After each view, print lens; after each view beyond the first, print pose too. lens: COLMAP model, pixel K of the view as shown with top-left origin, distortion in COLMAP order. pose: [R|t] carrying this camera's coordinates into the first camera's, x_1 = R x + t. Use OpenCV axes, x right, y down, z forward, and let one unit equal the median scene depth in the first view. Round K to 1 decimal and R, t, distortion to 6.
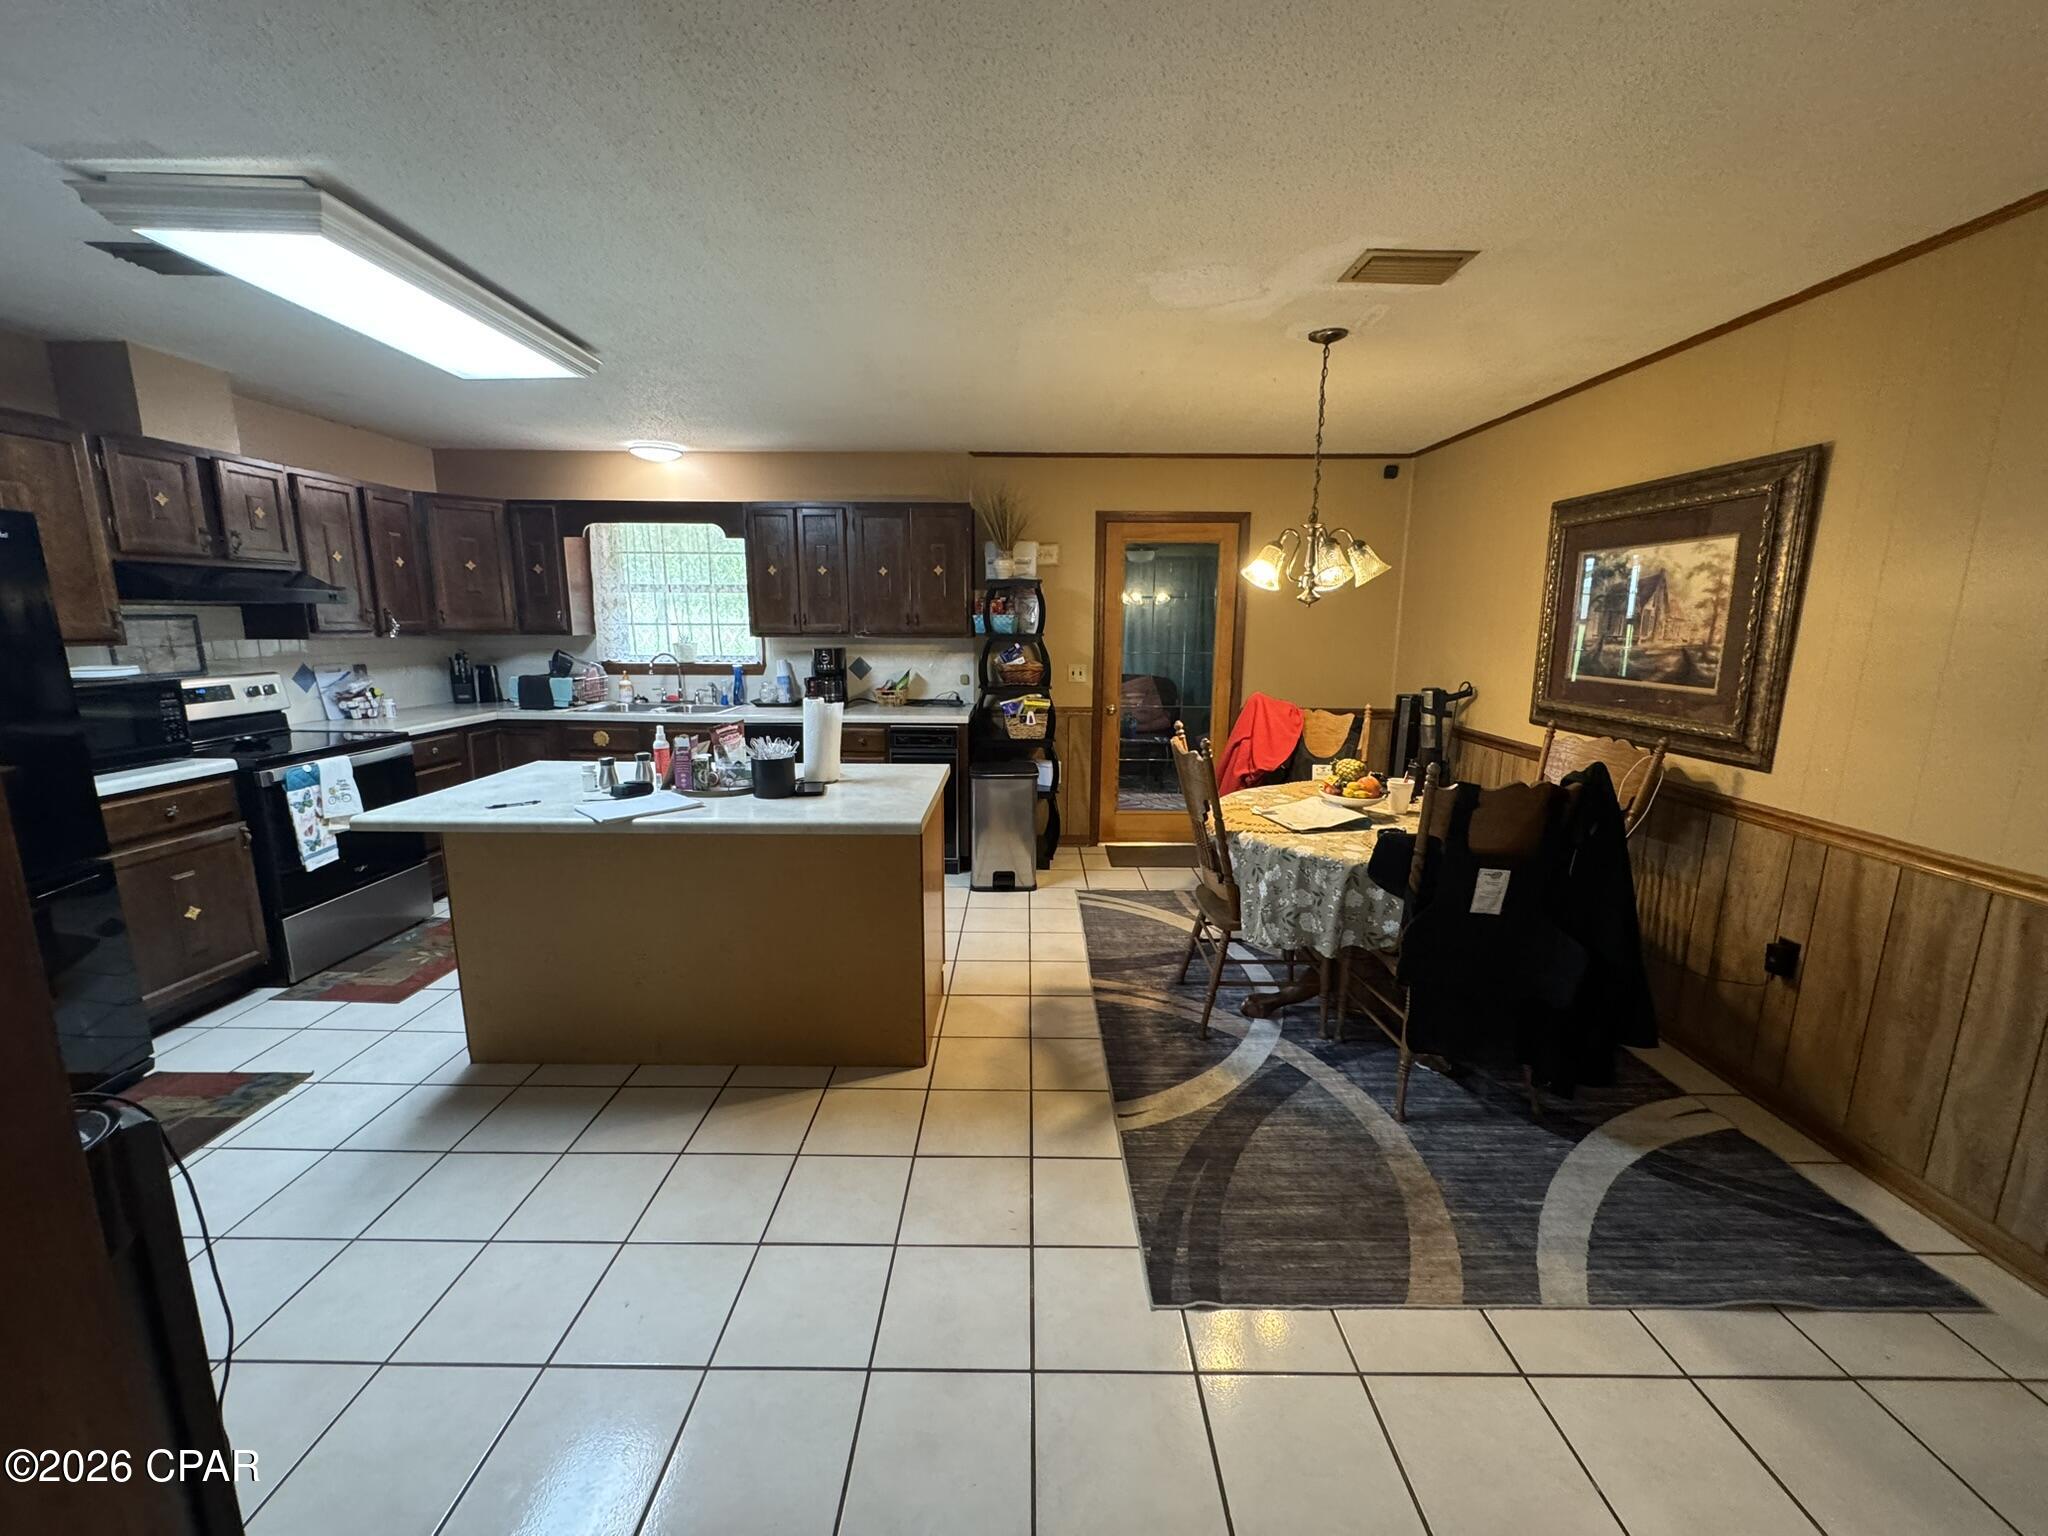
lens RADIAL K [[813.9, 0, 1024.4], [0, 813.9, 770.0], [0, 0, 1]] dist [-0.006970, 0.000715]
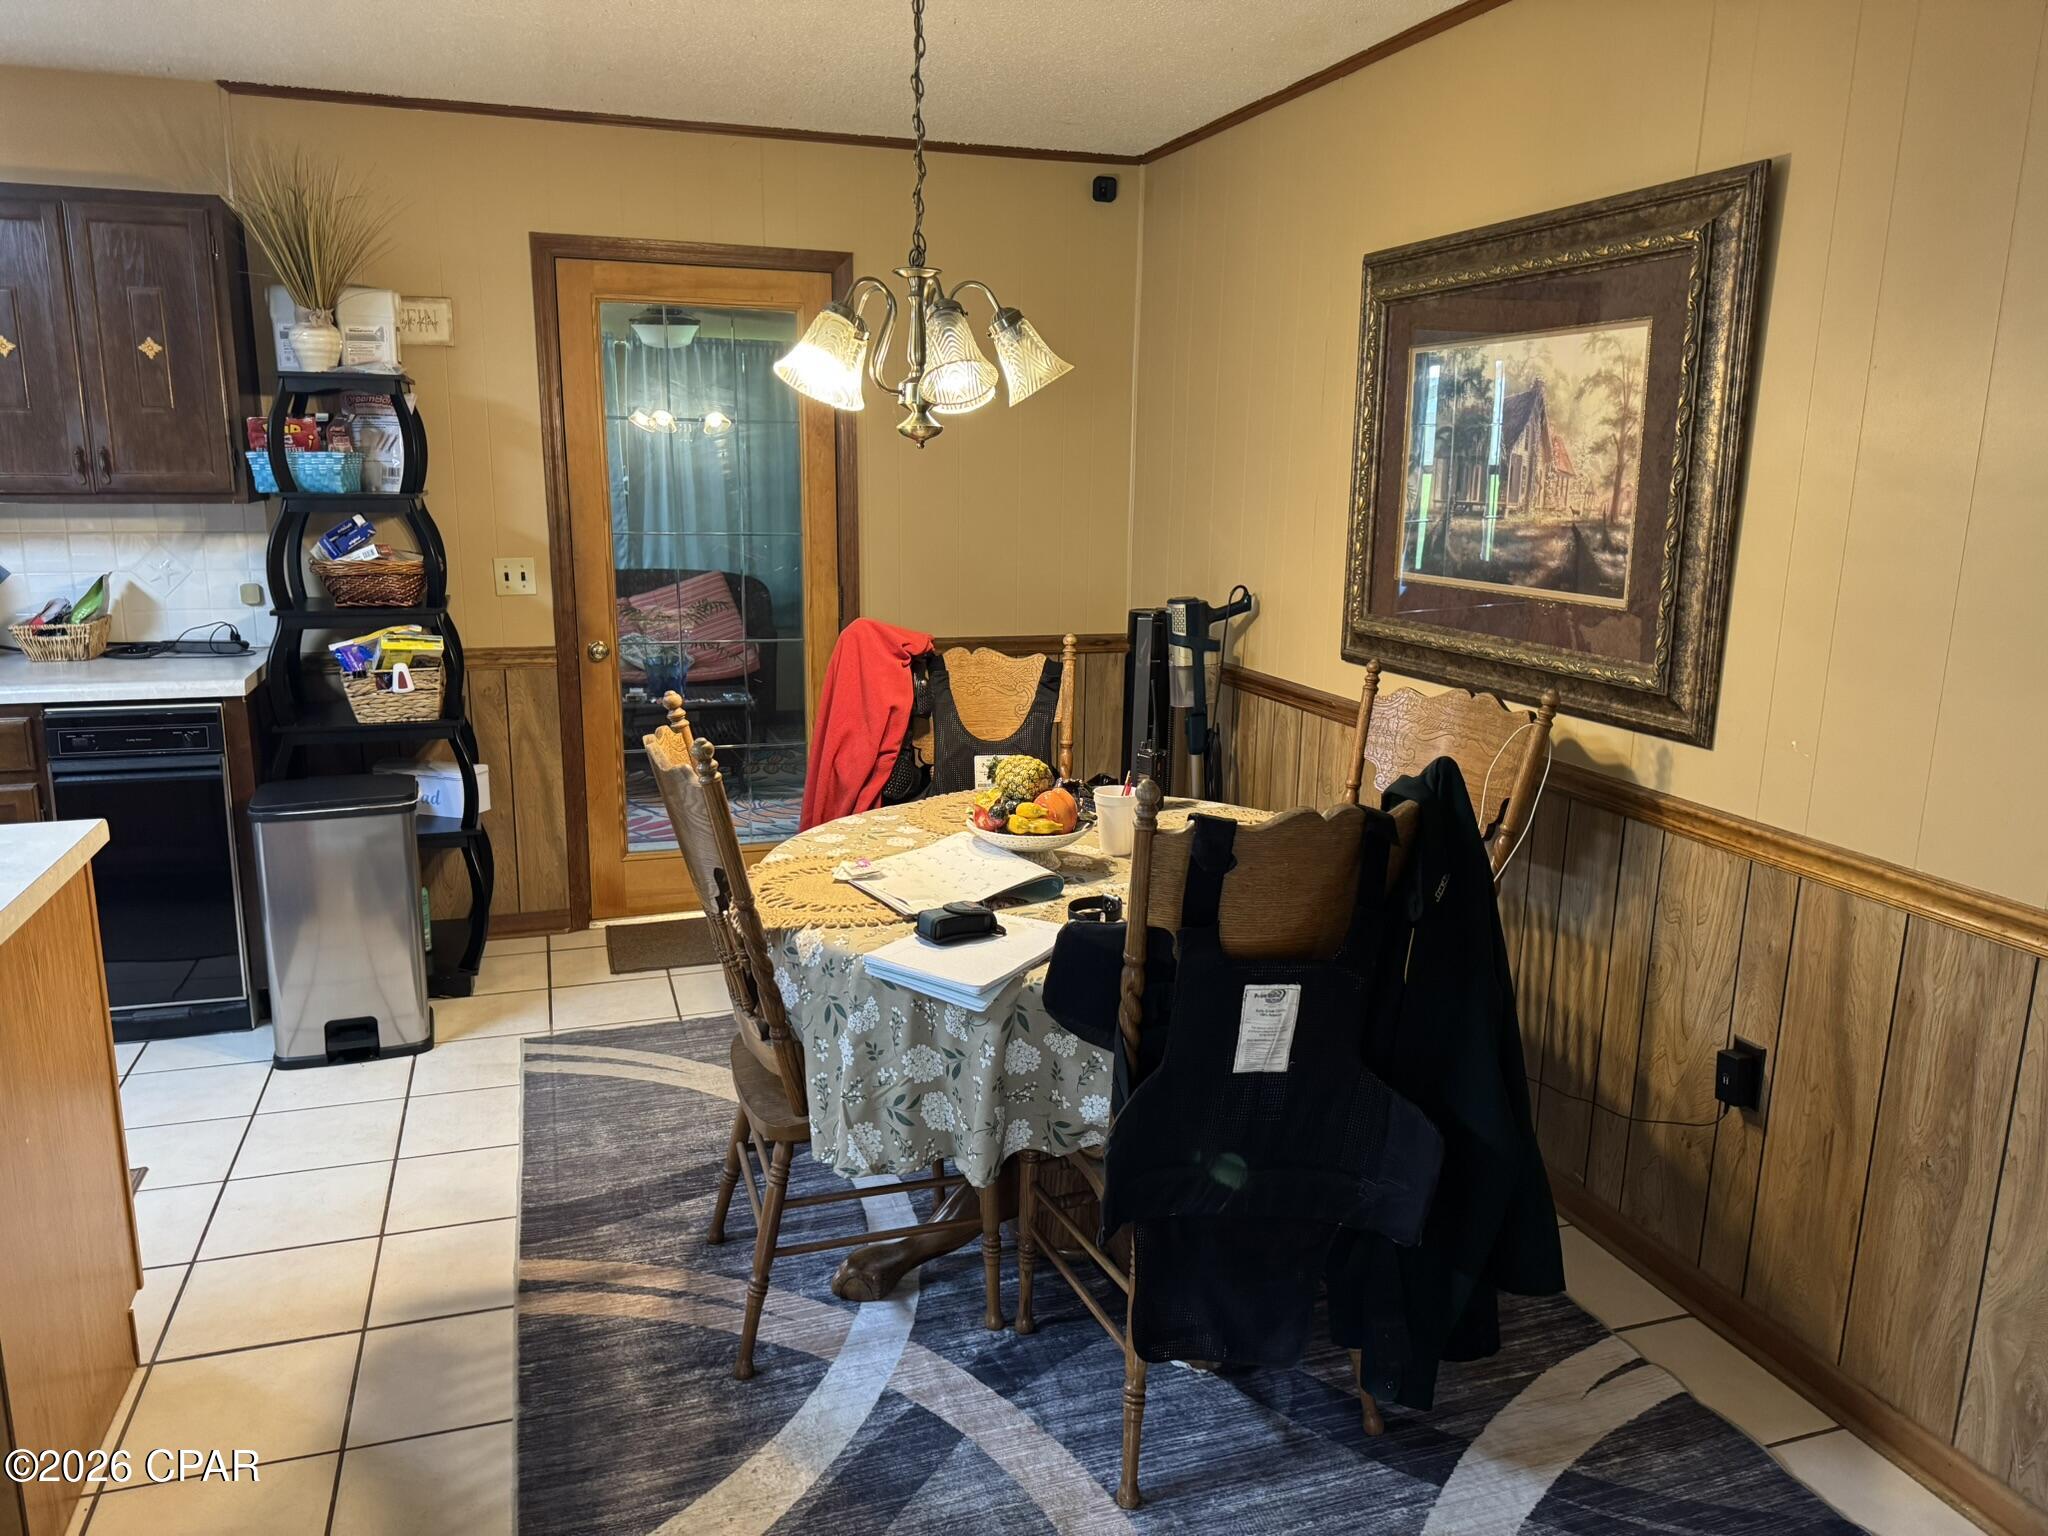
lens RADIAL K [[1447.4, 0, 1033.6], [0, 1447.4, 776.1], [0, 0, 1]] dist [0.026295, -0.035819]
pose [[0.945999, -0.062422, 0.318103, 0.122550], [0.051872, 0.997790, 0.041538, -0.035912], [-0.319992, -0.022795, 0.947146, 0.154927]]
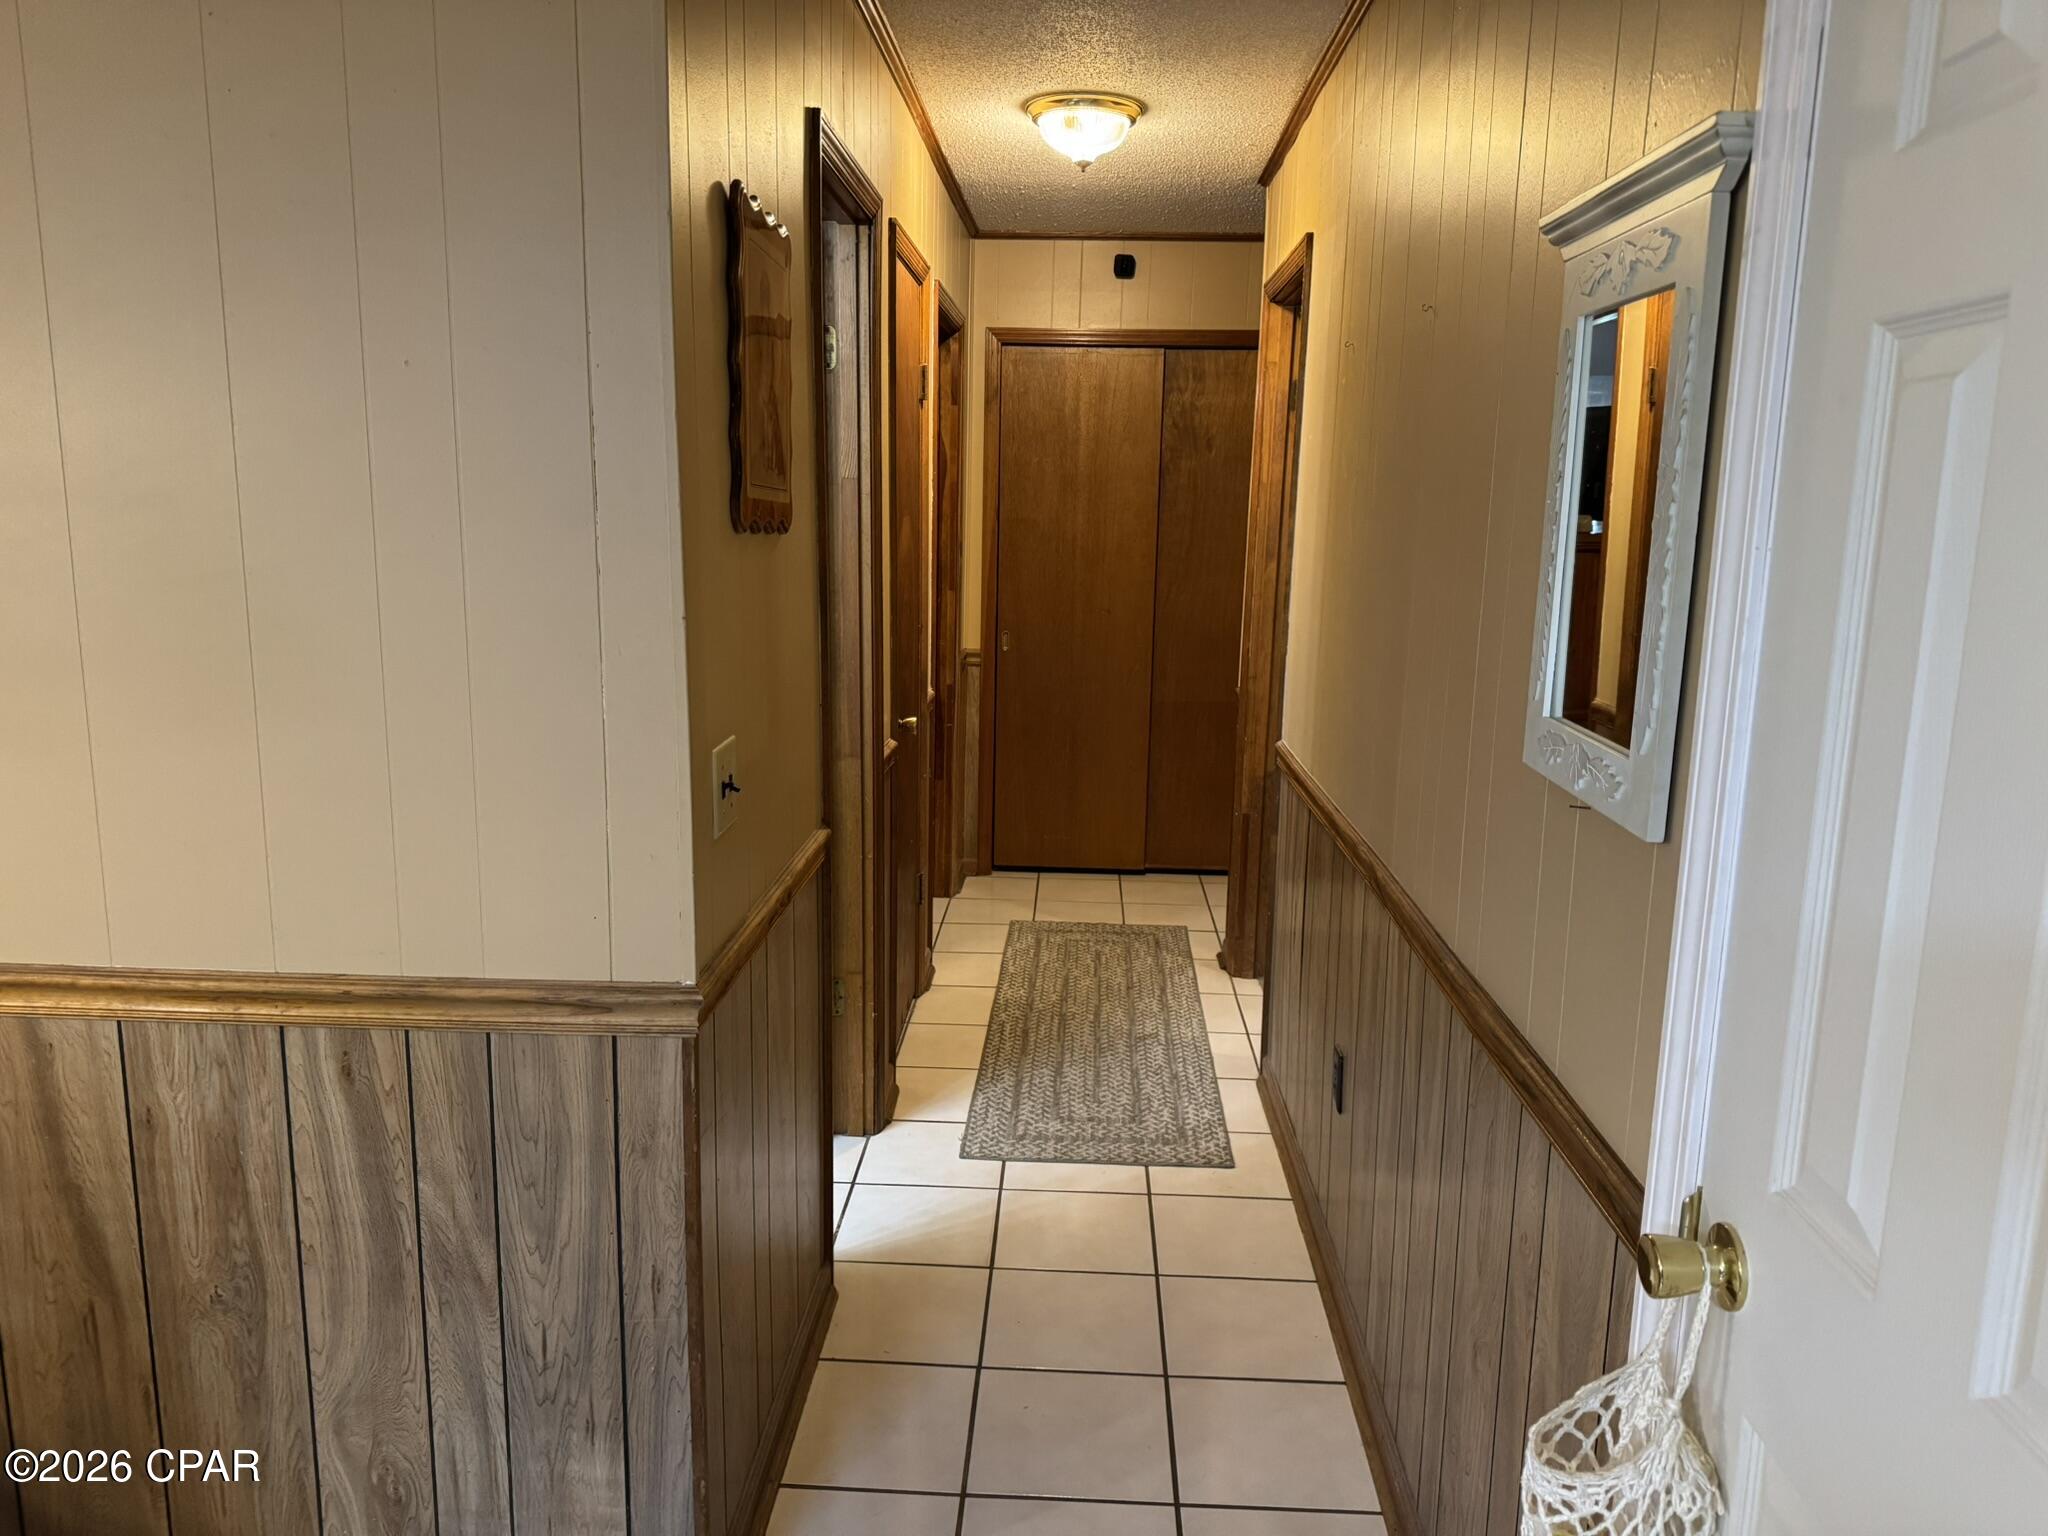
lens RADIAL K [[1447.4, 0, 1026.1], [0, 1447.4, 764.1], [0, 0, 1]] dist [0.026295, -0.035819]
pose [[0.040464, -0.188908, 0.981161, 0.213136], [0.168373, 0.969212, 0.179664, -0.059653], [-0.984893, 0.157931, 0.071025, 0.275436]]
